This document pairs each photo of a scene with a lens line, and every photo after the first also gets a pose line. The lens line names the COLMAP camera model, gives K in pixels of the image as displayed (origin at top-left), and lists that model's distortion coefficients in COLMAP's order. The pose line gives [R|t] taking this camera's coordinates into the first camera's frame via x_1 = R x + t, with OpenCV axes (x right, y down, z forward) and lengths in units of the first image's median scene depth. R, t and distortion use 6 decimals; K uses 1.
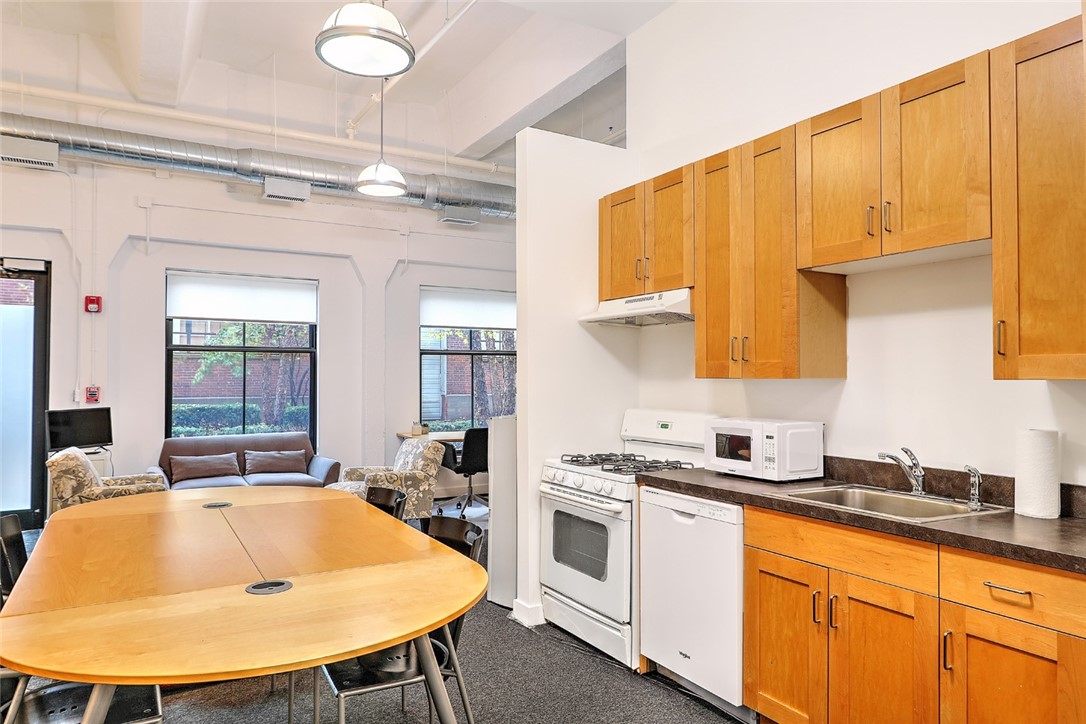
lens RADIAL K [[703.3, 0, 546.9], [0, 703.3, 361.8], [0, 0, 1]] dist [-0.000561, 0.001461]
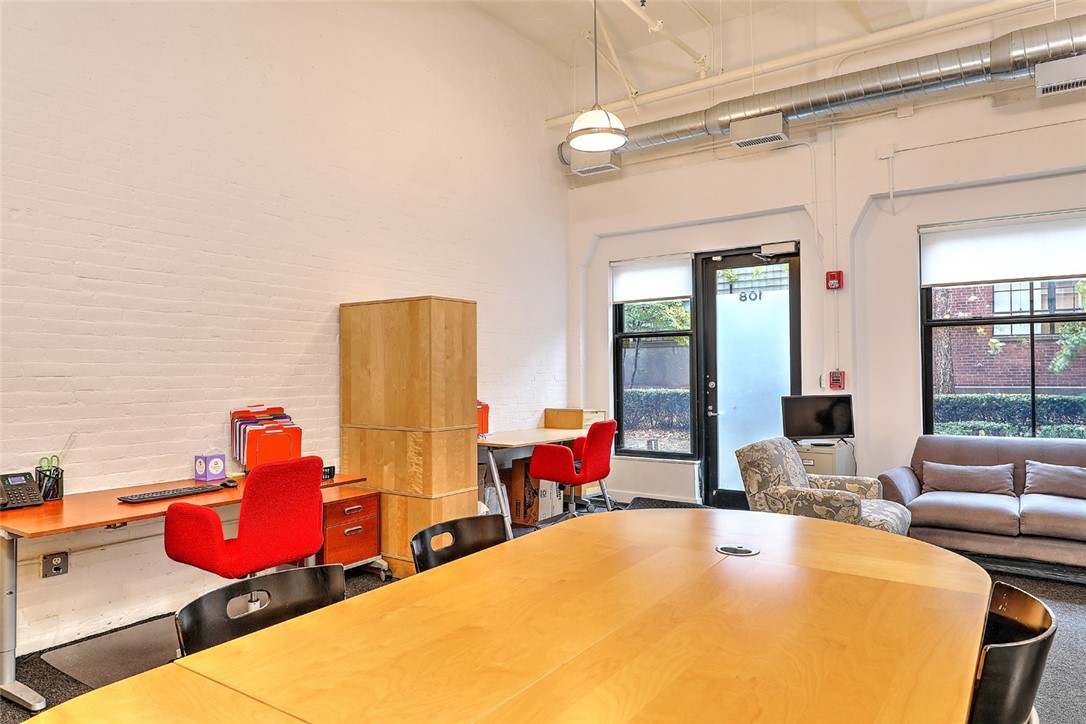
lens RADIAL K [[703.3, 0, 541.2], [0, 703.3, 365.4], [0, 0, 1]] dist [-0.000561, 0.001461]
pose [[0.410960, -0.010981, -0.911587, 0.027318], [0.031444, 0.999503, 0.002136, 0.016374], [0.911111, -0.029542, 0.411101, 0.335898]]
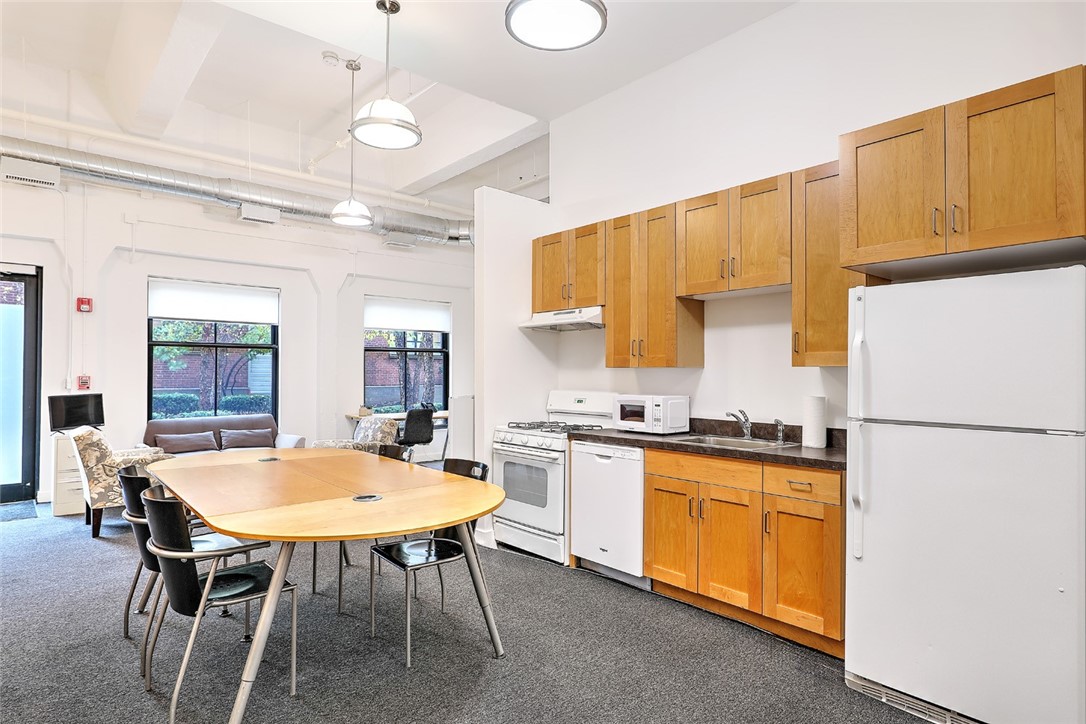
lens RADIAL K [[593.9, 0, 546.7], [0, 593.9, 364.4], [0, 0, 1]] dist [-0.001673, 0.002436]
pose [[0.982491, 0.004166, 0.186264, -0.091799], [-0.005738, 0.999952, 0.007901, 0.004986], [-0.186222, -0.008831, 0.982468, -0.128373]]
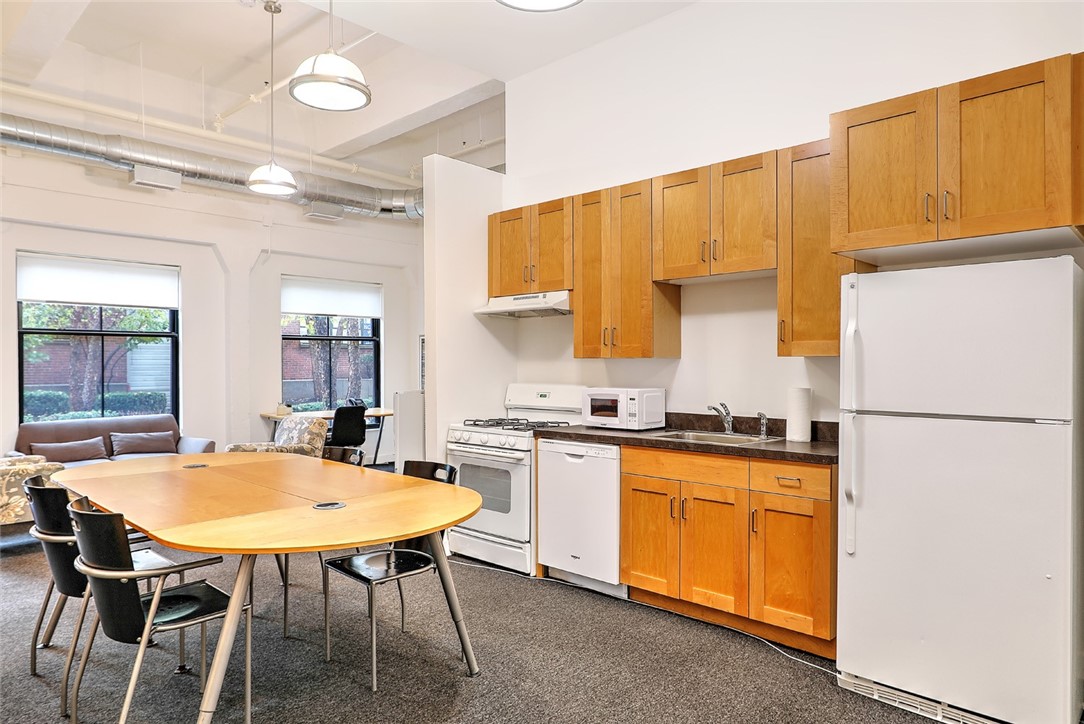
lens RADIAL K [[676.6, 0, 545.9], [0, 676.6, 364.8], [0, 0, 1]] dist [-0.004020, 0.006002]
pose [[0.959277, -0.003824, 0.282442, -0.131758], [-0.002849, 0.999727, 0.023211, 0.004000], [-0.282453, -0.023070, 0.959004, -0.142524]]
